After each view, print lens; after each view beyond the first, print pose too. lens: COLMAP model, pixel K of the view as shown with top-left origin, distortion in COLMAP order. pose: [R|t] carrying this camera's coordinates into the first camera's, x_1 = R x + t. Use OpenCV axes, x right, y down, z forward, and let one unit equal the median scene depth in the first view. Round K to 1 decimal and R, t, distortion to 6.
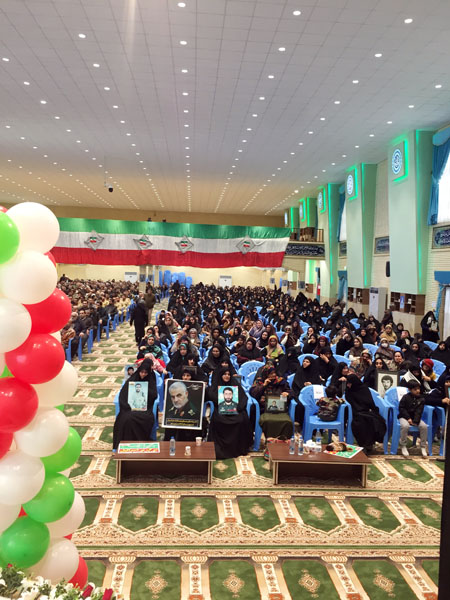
lens RADIAL K [[515.2, 0, 226.4], [0, 515.2, 300.6], [0, 0, 1]] dist [0.088879, -0.113534]
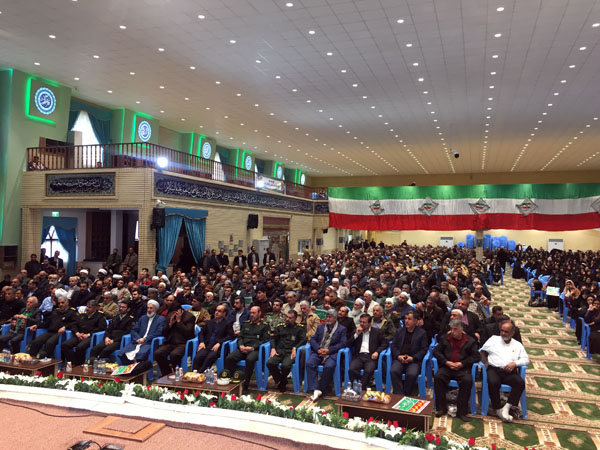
lens RADIAL K [[515.2, 0, 299.3], [0, 515.2, 223.3], [0, 0, 1]] dist [0.088879, -0.113534]
pose [[0.923752, -0.030697, -0.381758, -0.116684], [-0.000577, 0.996670, -0.081536, -0.001283], [0.382990, 0.075540, 0.920659, -0.028074]]
